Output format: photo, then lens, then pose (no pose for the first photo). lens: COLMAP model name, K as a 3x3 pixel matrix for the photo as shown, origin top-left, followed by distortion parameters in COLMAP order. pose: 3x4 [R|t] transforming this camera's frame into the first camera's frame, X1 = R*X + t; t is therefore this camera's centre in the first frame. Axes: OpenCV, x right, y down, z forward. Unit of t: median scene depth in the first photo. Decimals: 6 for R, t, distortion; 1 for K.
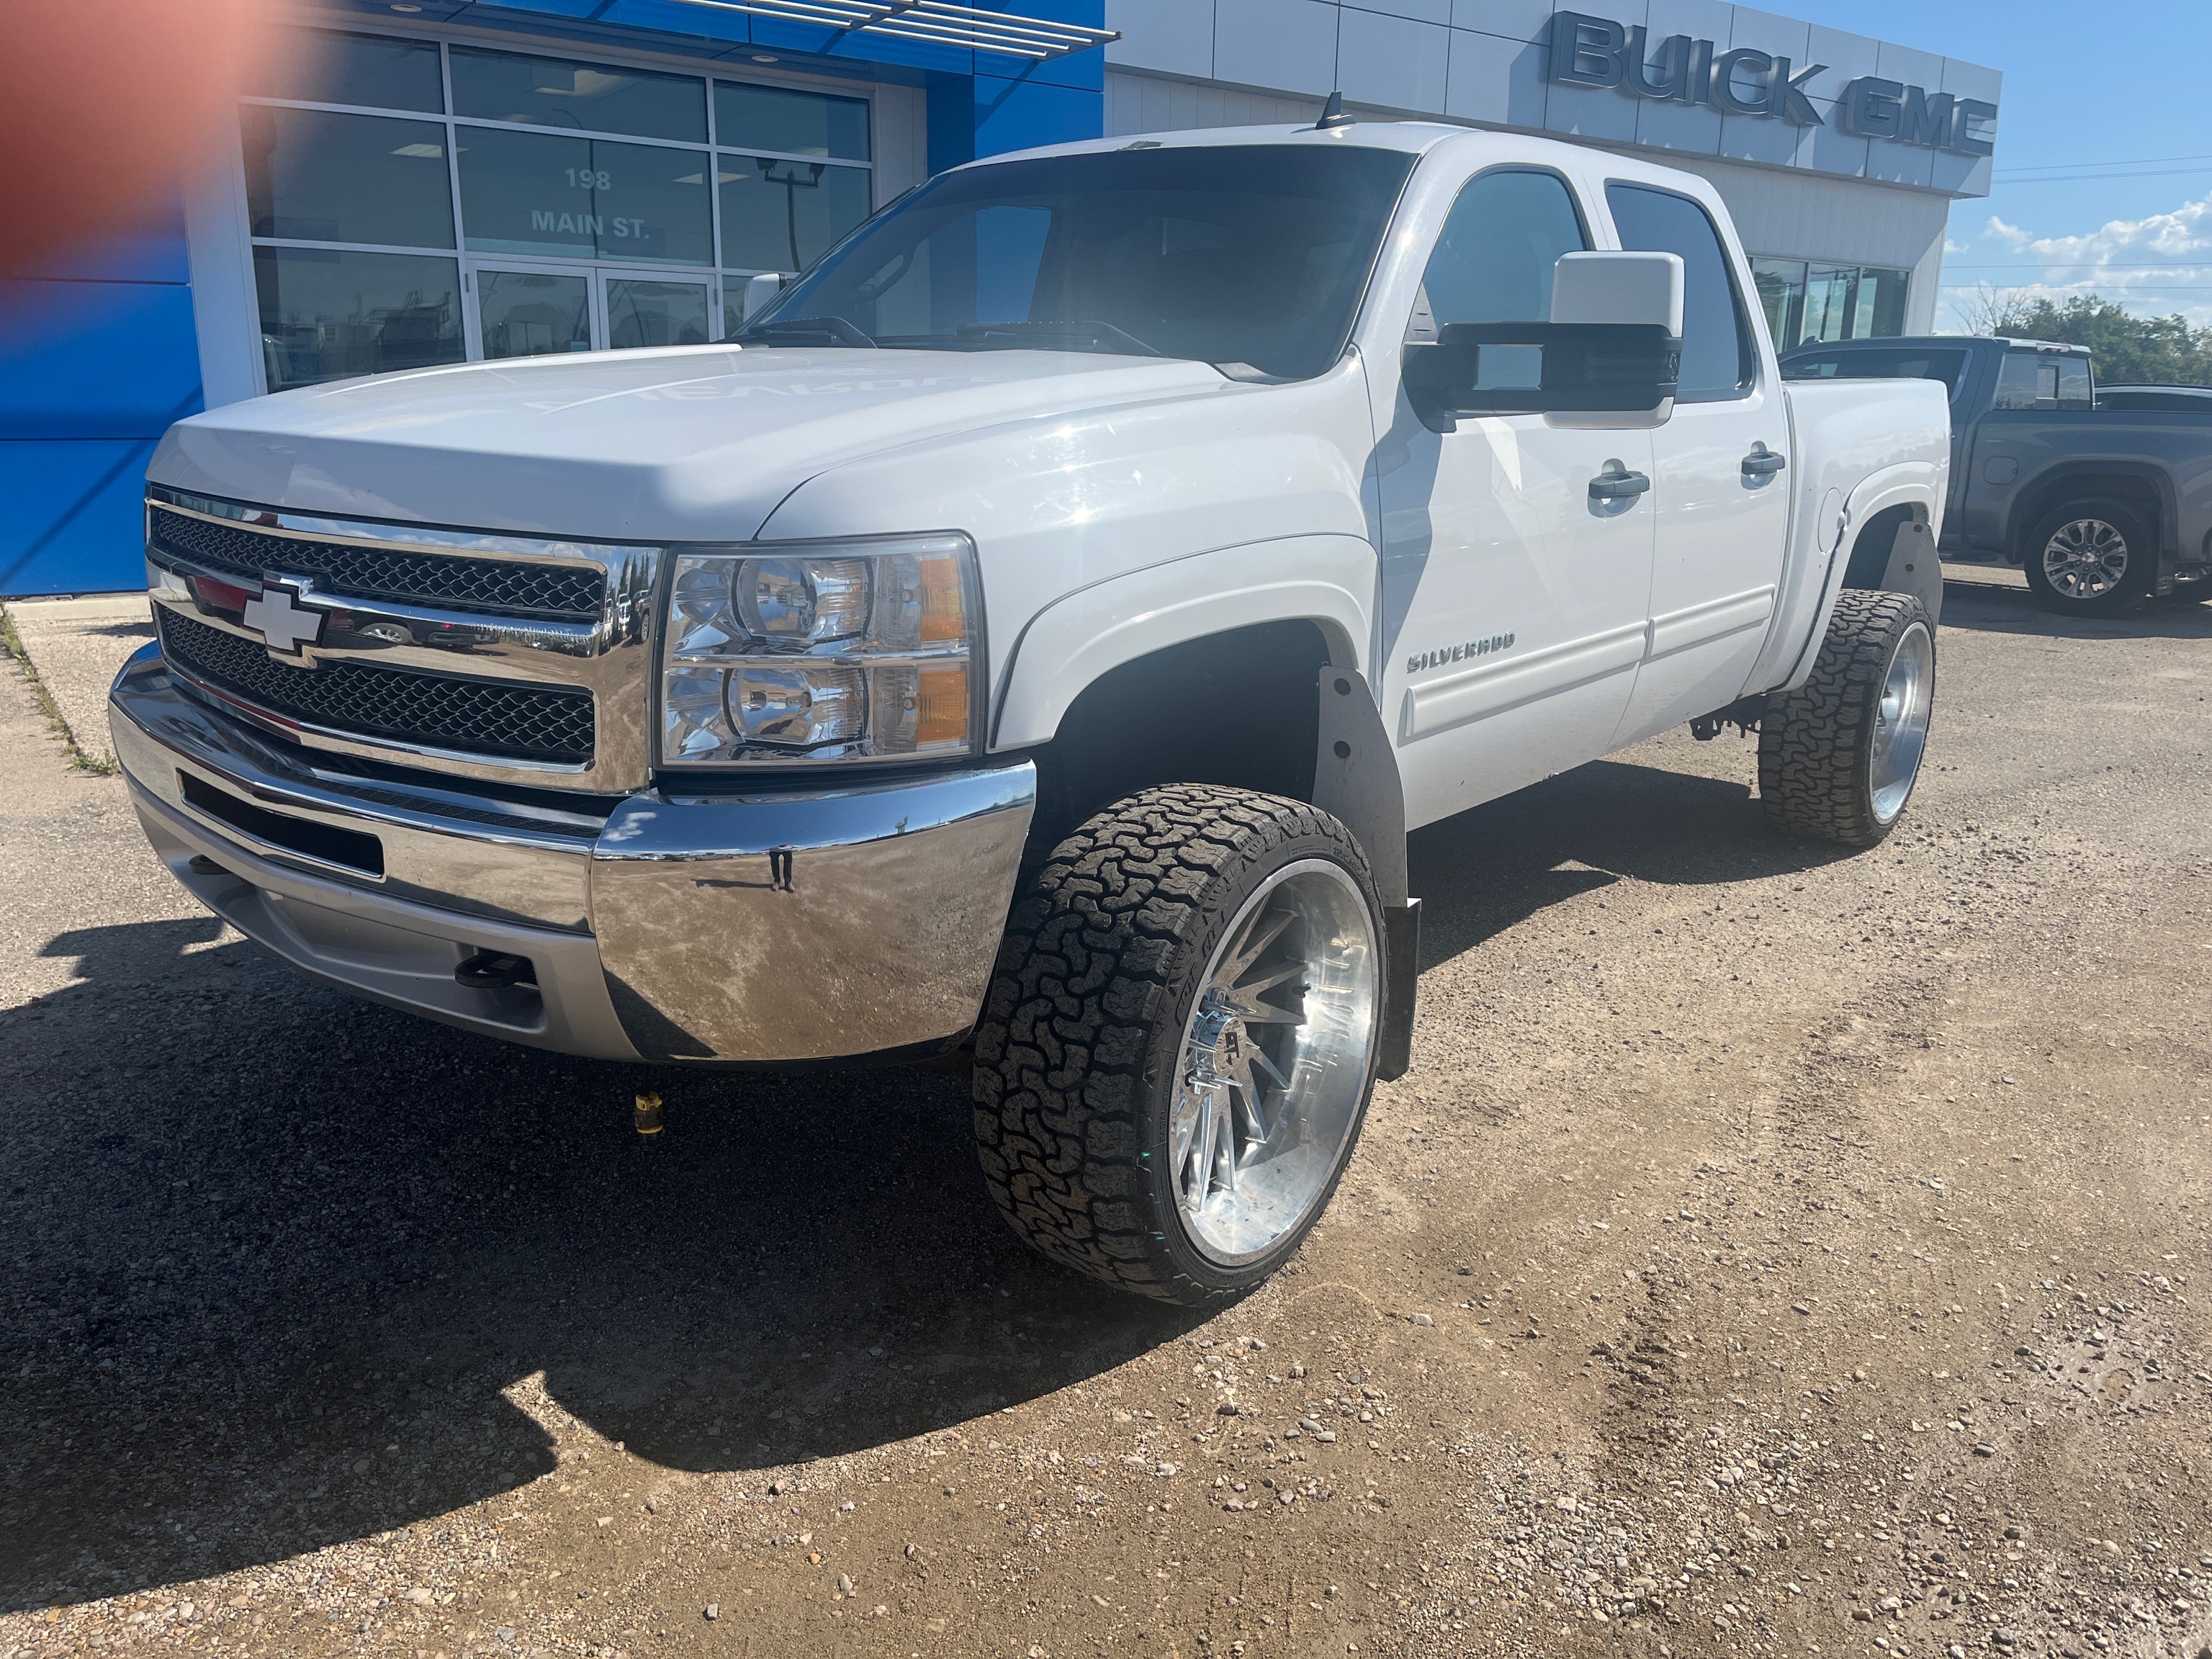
lens RADIAL K [[1679.8, 0, 1106.0], [0, 1679.8, 829.5], [0, 0, 1]] dist [0.083858, -0.112748]
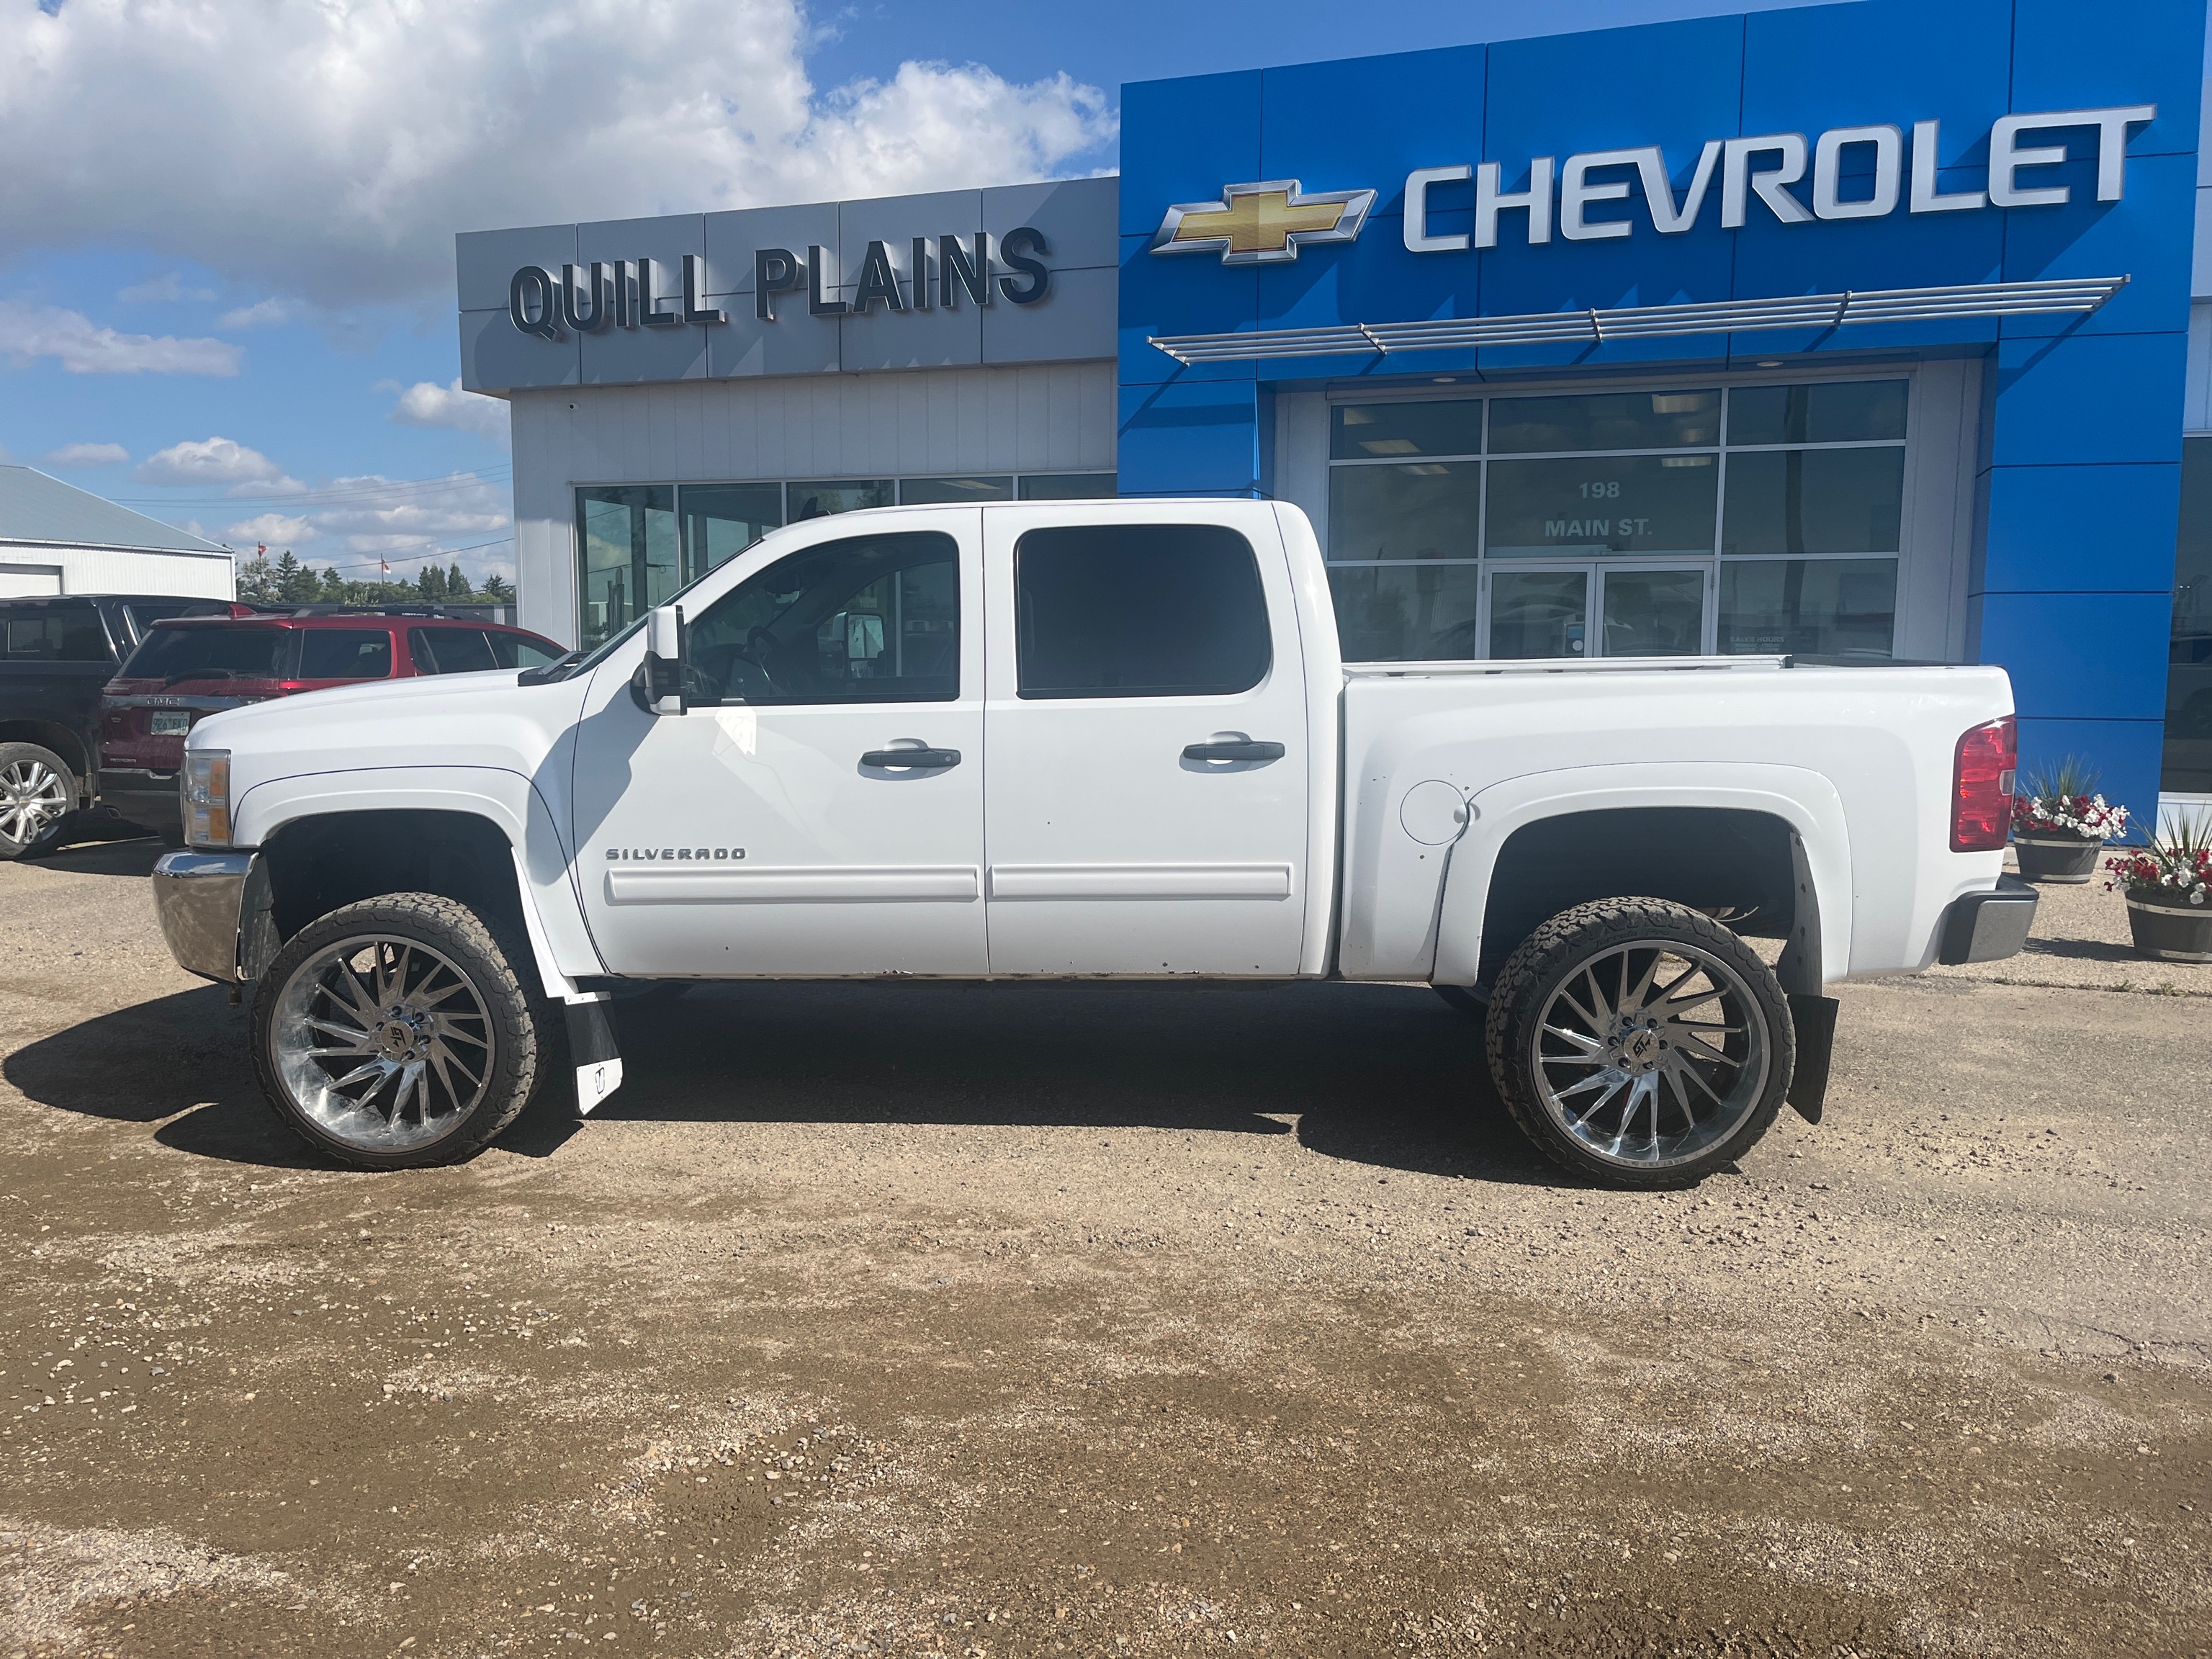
lens RADIAL K [[1679.8, 0, 1106.0], [0, 1679.8, 829.5], [0, 0, 1]] dist [0.083858, -0.112748]
pose [[0.577466, 0.077252, -0.812752, 1.041508], [-0.198246, 0.978986, -0.047803, -0.081358], [0.791979, 0.188730, 0.580646, 0.255823]]
